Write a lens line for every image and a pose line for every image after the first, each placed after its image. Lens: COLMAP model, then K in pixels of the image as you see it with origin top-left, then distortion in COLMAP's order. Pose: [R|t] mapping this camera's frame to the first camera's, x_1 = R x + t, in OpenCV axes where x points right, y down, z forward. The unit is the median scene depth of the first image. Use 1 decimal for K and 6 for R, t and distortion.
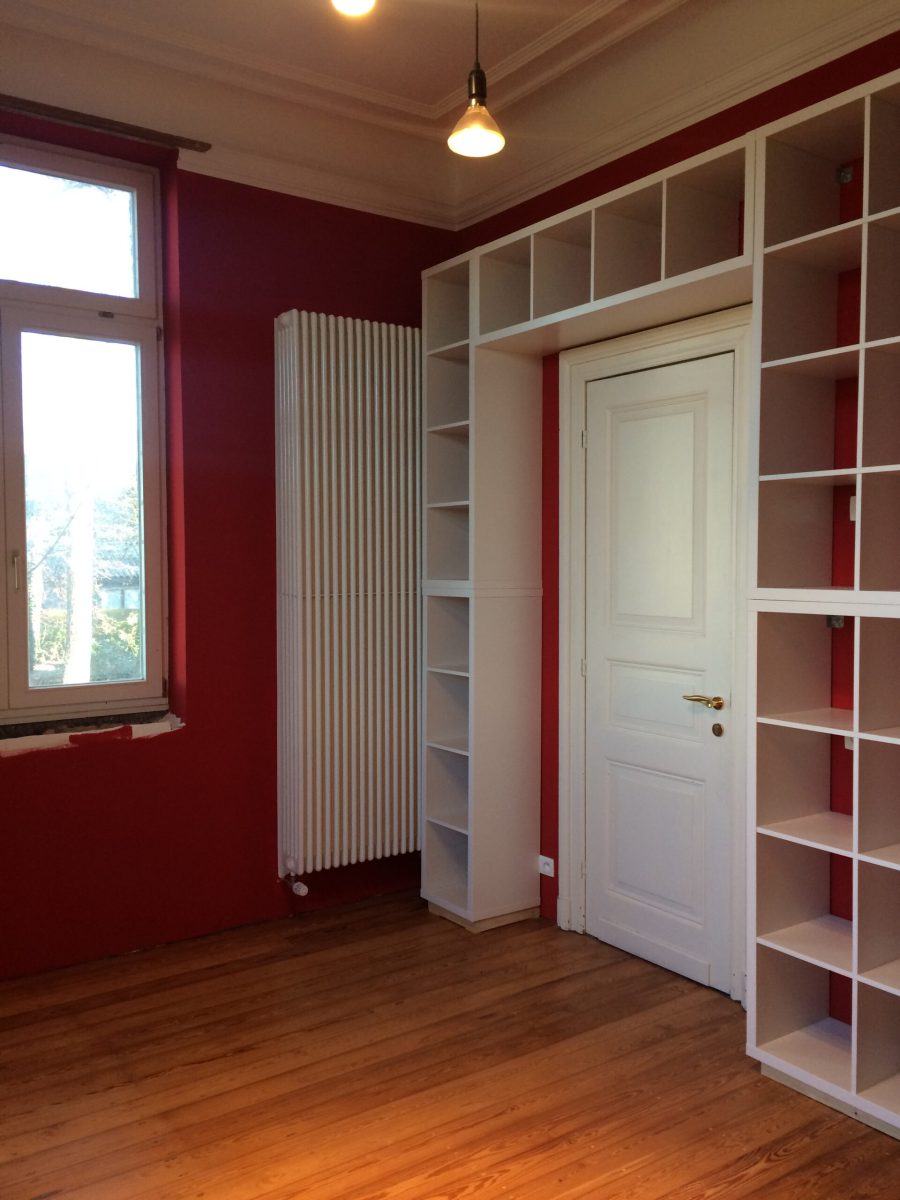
lens RADIAL K [[1019.6, 0, 450.0], [0, 1019.6, 600.0], [0, 0, 1]] dist [0.106241, -0.134990]
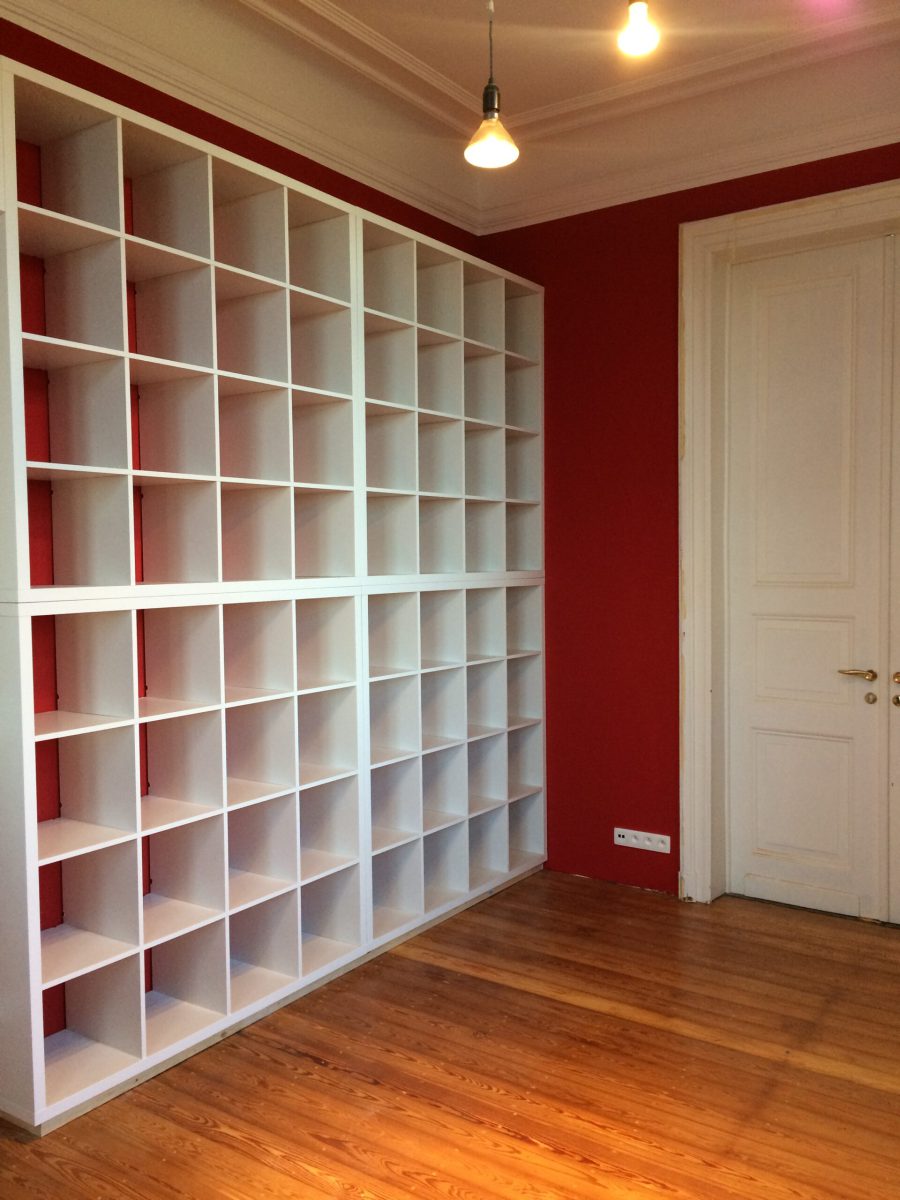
lens RADIAL K [[1019.6, 0, 450.0], [0, 1019.6, 600.0], [0, 0, 1]] dist [0.106241, -0.134990]
pose [[-0.340837, -0.035041, 0.939469, -0.705675], [0.047634, 0.997378, 0.054483, -0.036074], [-0.938915, 0.063320, -0.338274, 1.044761]]
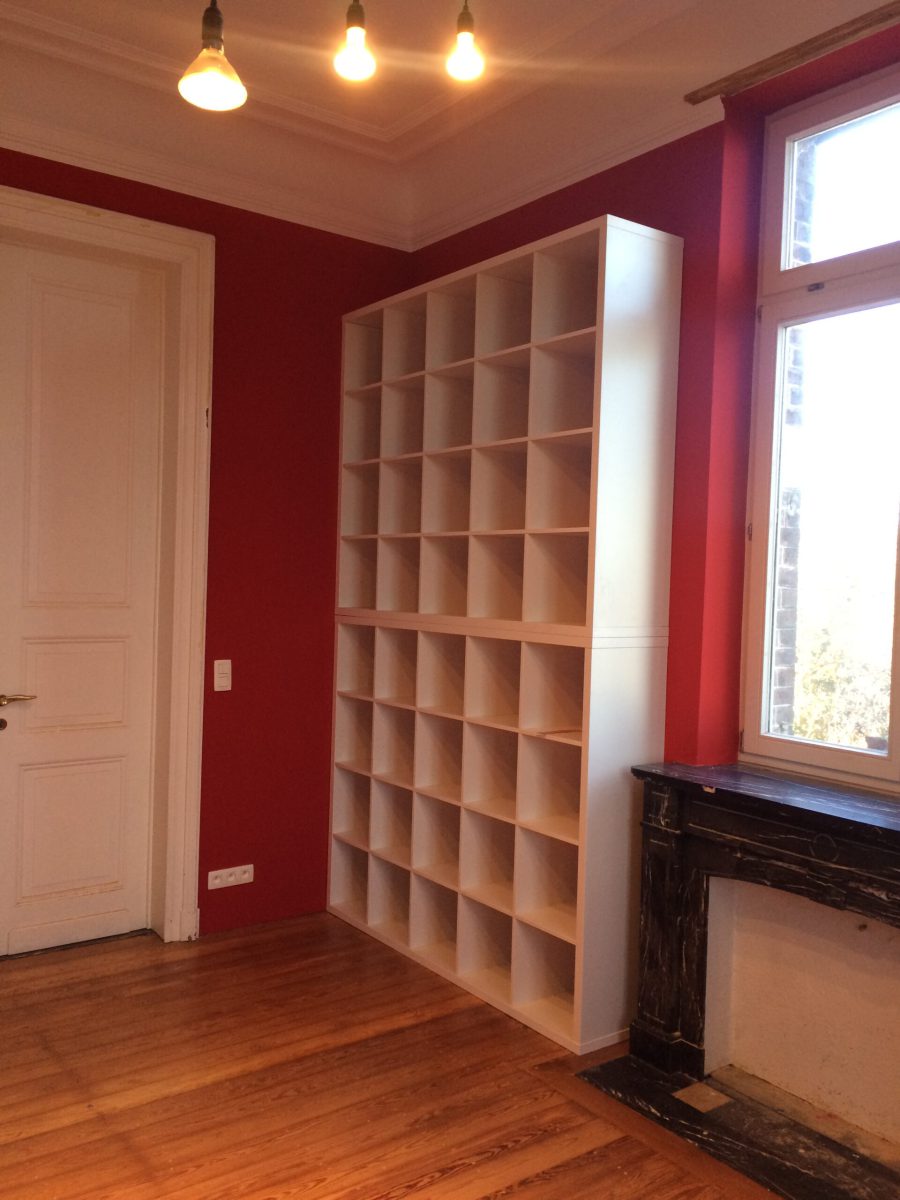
lens RADIAL K [[1030.0, 0, 454.0], [0, 1030.0, 597.7], [0, 0, 1]] dist [0.089447, -0.123718]
pose [[-0.999343, -0.025439, -0.025827, -0.118684], [-0.027040, 0.997606, 0.063651, -0.064466], [0.024146, 0.064308, -0.997638, 1.393042]]
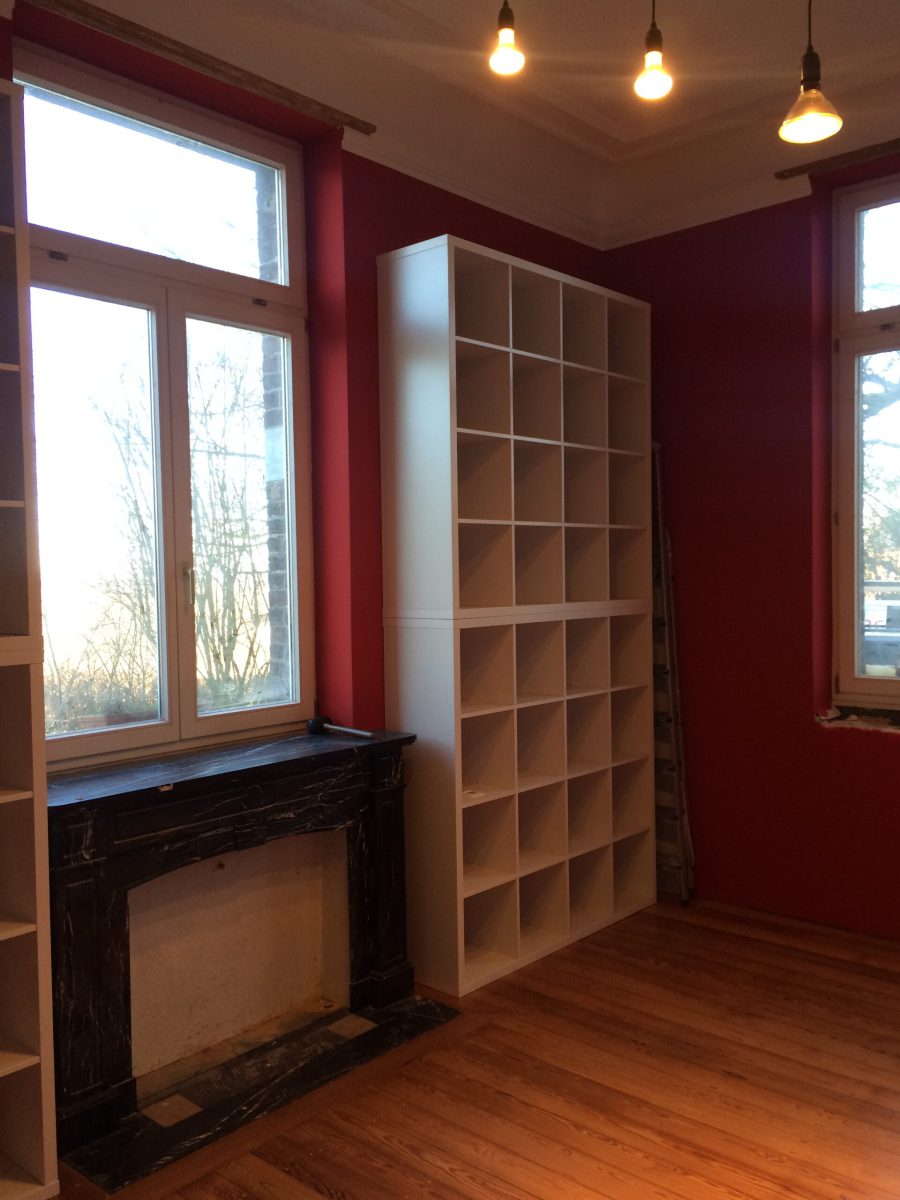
lens RADIAL K [[1030.0, 0, 454.0], [0, 1030.0, 597.7], [0, 0, 1]] dist [0.089447, -0.123718]
pose [[0.234446, 0.028449, -0.971713, 0.663559], [-0.021376, 0.999481, 0.024105, -0.020855], [0.971894, 0.015120, 0.234932, 0.335333]]
